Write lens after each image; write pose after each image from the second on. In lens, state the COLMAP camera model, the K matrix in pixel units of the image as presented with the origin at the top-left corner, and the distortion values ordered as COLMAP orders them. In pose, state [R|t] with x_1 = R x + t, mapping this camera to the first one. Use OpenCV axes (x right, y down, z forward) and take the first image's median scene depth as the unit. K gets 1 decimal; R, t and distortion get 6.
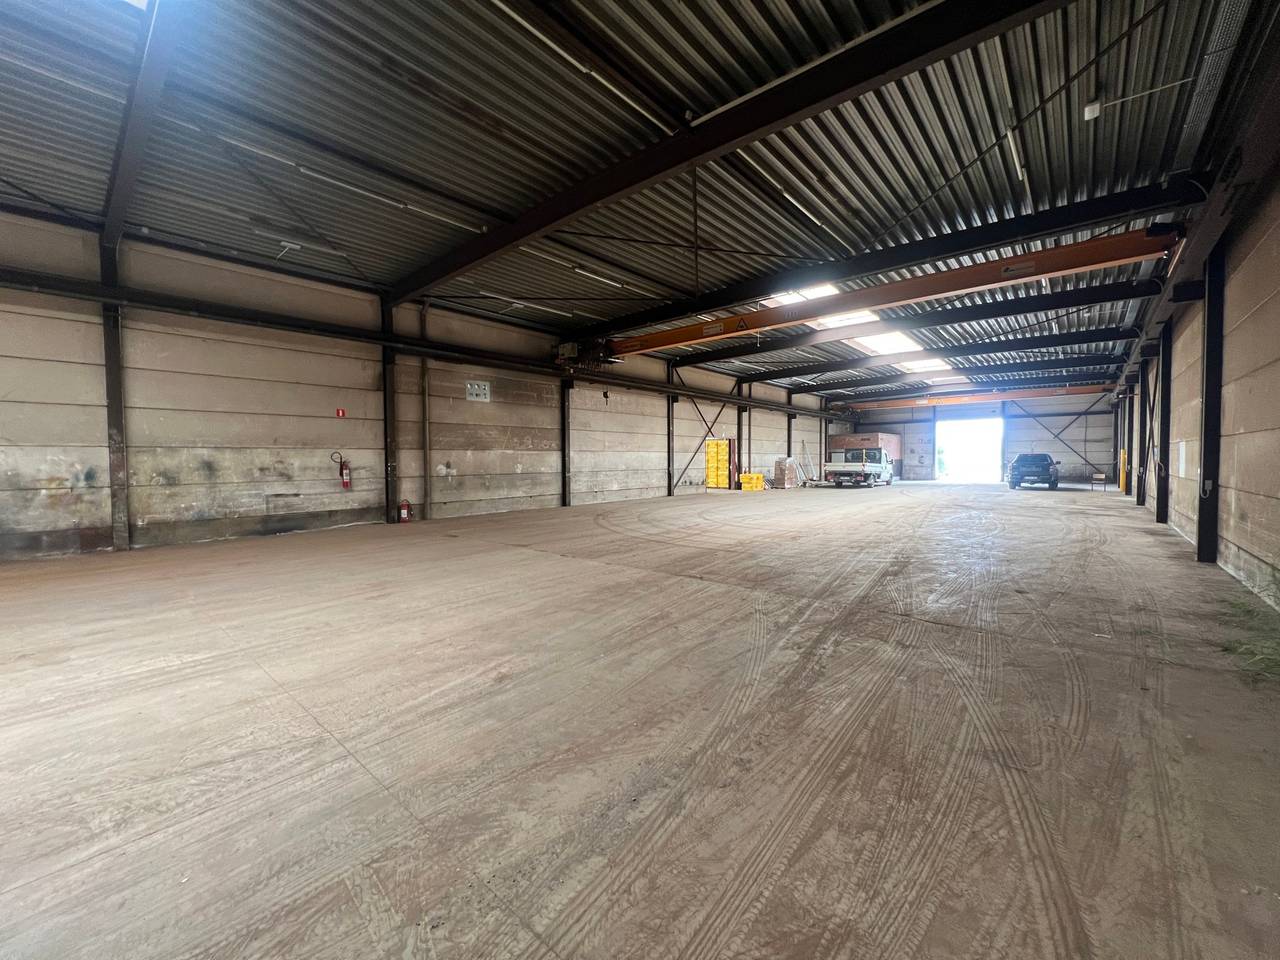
lens RADIAL K [[508.8, 0, 636.4], [0, 508.8, 475.5], [0, 0, 1]] dist [0.011674, 0.000581]
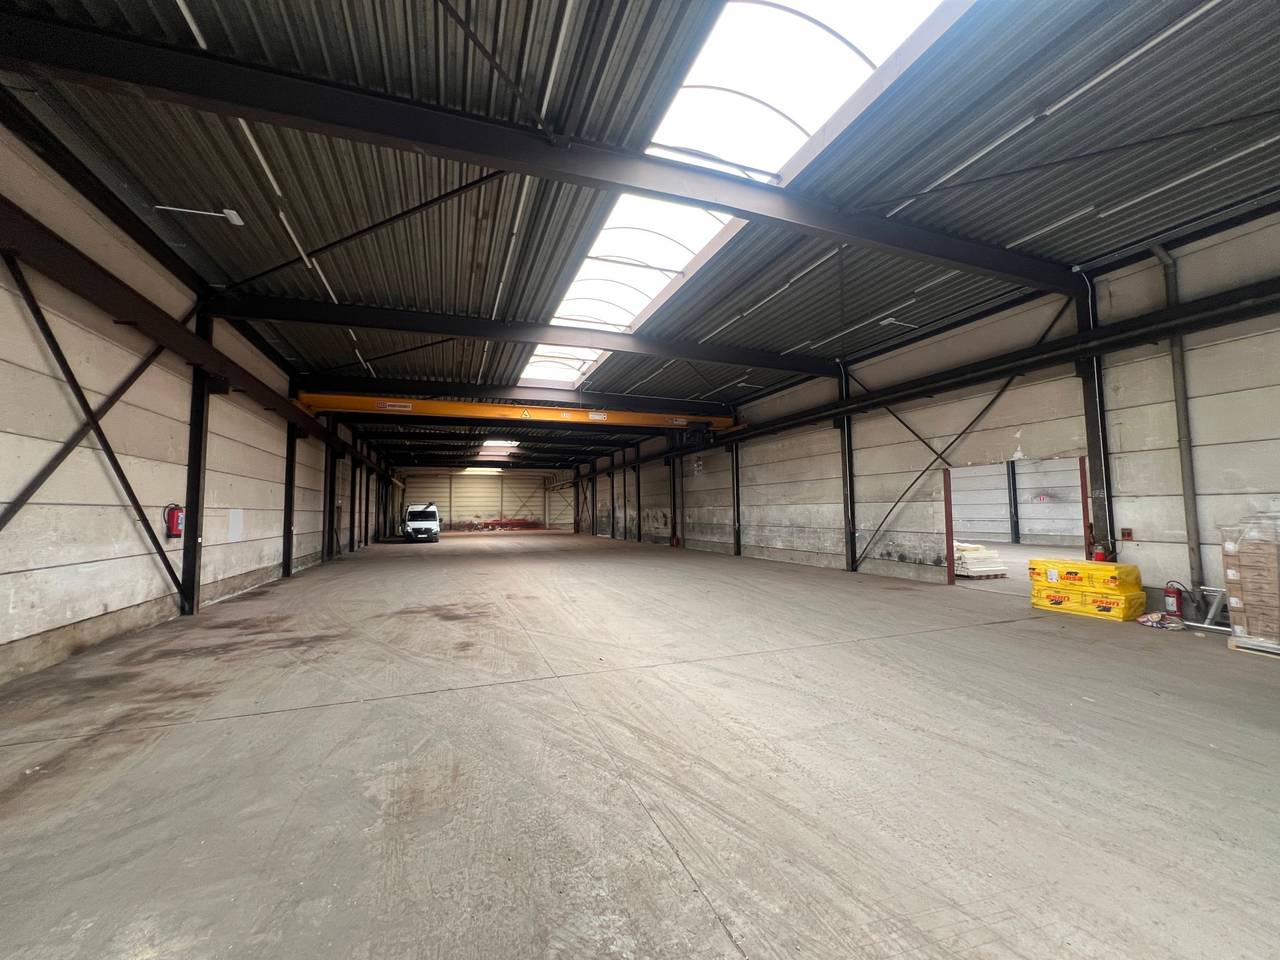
lens RADIAL K [[508.8, 0, 638.2], [0, 508.8, 476.1], [0, 0, 1]] dist [0.011674, 0.000581]
pose [[-0.464036, -0.052769, -0.884243, 0.809602], [-0.015450, 0.998554, -0.051483, -0.044763], [0.885682, -0.010228, -0.464180, 1.117403]]
